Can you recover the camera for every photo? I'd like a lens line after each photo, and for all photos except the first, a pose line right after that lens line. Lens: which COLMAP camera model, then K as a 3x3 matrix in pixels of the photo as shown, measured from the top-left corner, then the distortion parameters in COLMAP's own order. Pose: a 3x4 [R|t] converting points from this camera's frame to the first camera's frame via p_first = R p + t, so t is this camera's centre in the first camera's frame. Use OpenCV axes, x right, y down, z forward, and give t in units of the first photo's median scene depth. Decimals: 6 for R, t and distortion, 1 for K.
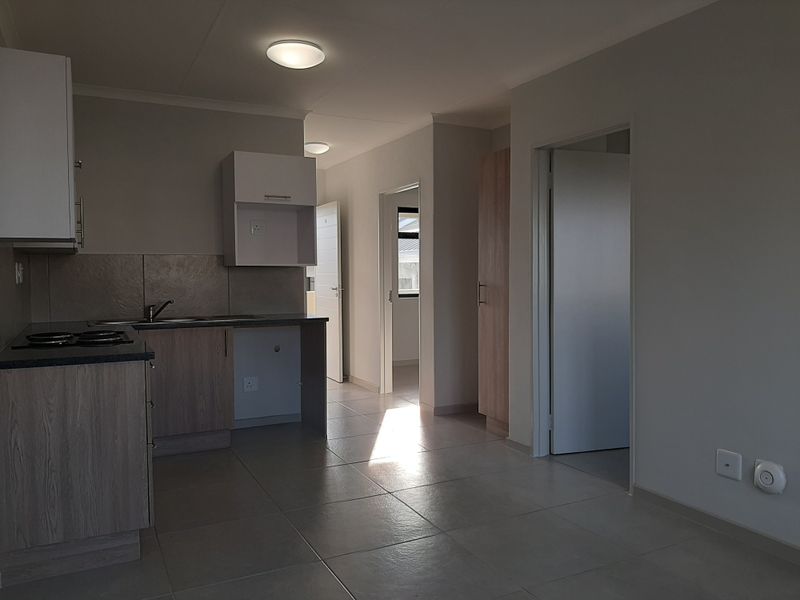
lens RADIAL K [[620.0, 0, 399.6], [0, 620.0, 297.4], [0, 0, 1]] dist [0.043200, -0.072977]
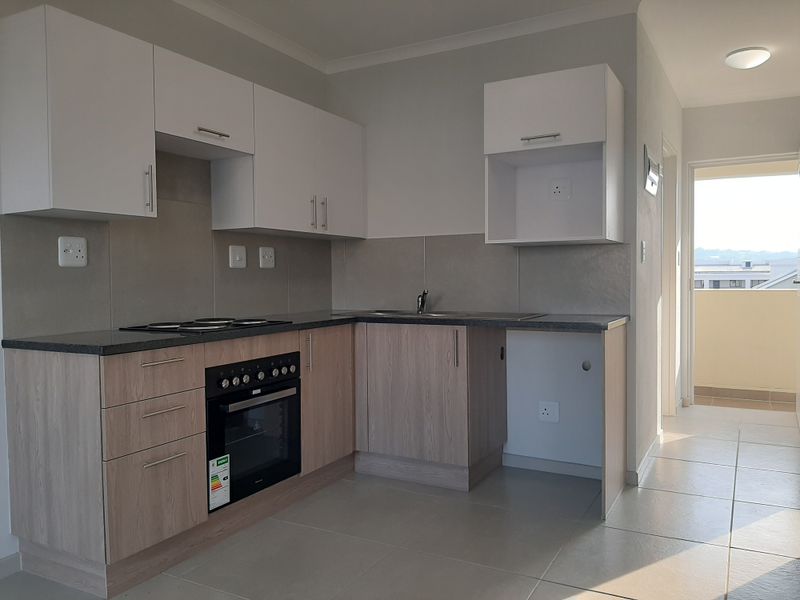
lens RADIAL K [[620.0, 0, 419.1], [0, 620.0, 289.8], [0, 0, 1]] dist [0.043200, -0.072977]
pose [[0.573122, 0.013956, -0.819351, 0.303691], [-0.023693, 0.999719, 0.000455, 0.005036], [0.819128, 0.019152, 0.573292, 0.556352]]
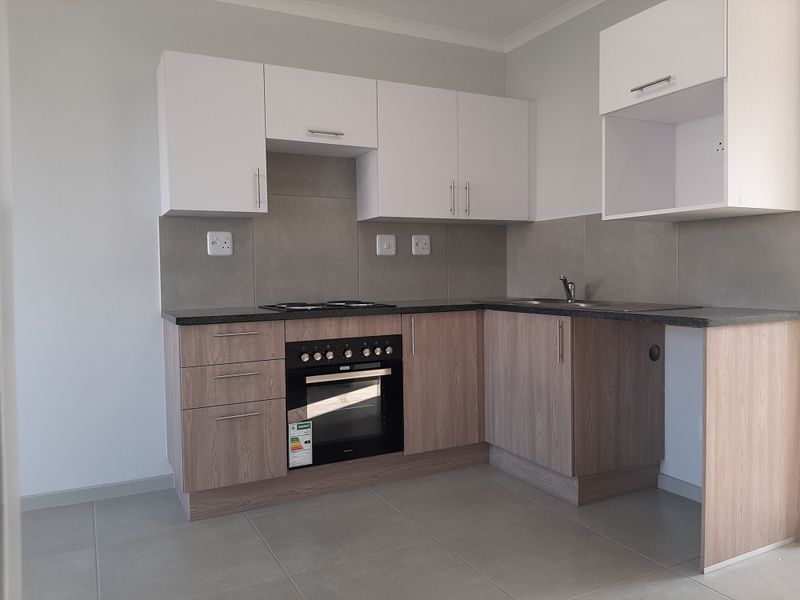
lens RADIAL K [[620.0, 0, 418.1], [0, 620.0, 292.4], [0, 0, 1]] dist [0.043200, -0.072977]
pose [[0.008786, 0.033923, -0.999386, 0.374958], [-0.024138, 0.999140, 0.033702, 0.004246], [0.999670, 0.023827, 0.009597, 0.866484]]
